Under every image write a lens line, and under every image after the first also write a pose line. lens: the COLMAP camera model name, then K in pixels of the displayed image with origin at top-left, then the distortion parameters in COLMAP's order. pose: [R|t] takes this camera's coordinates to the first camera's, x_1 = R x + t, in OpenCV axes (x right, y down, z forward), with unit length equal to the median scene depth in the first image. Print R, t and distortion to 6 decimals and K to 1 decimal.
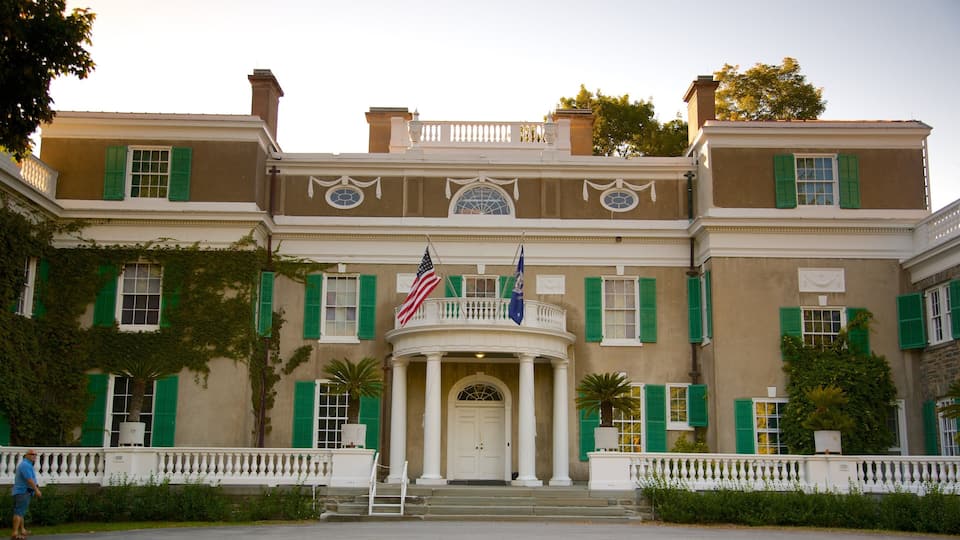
lens RADIAL K [[1074.6, 0, 481.6], [0, 1074.6, 271.3], [0, 0, 1]] dist [0.031121, 0.000000]
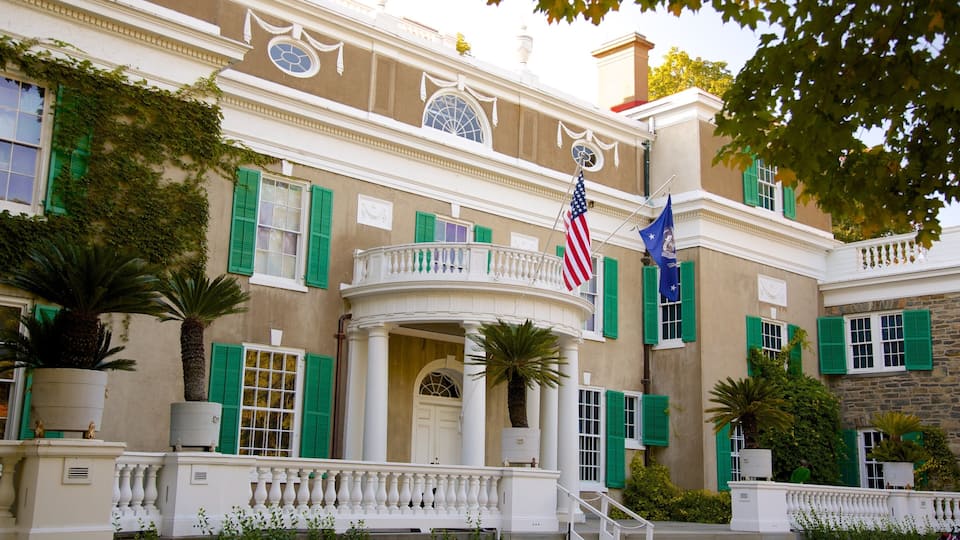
lens RADIAL K [[1074.6, 0, 479.8], [0, 1074.6, 266.3], [0, 0, 1]] dist [0.031121, 0.000000]
pose [[0.737562, 0.146052, 0.659296, -0.456015], [-0.147842, 0.987569, -0.053381, 0.070519], [-0.658897, -0.058100, 0.749986, 0.462958]]
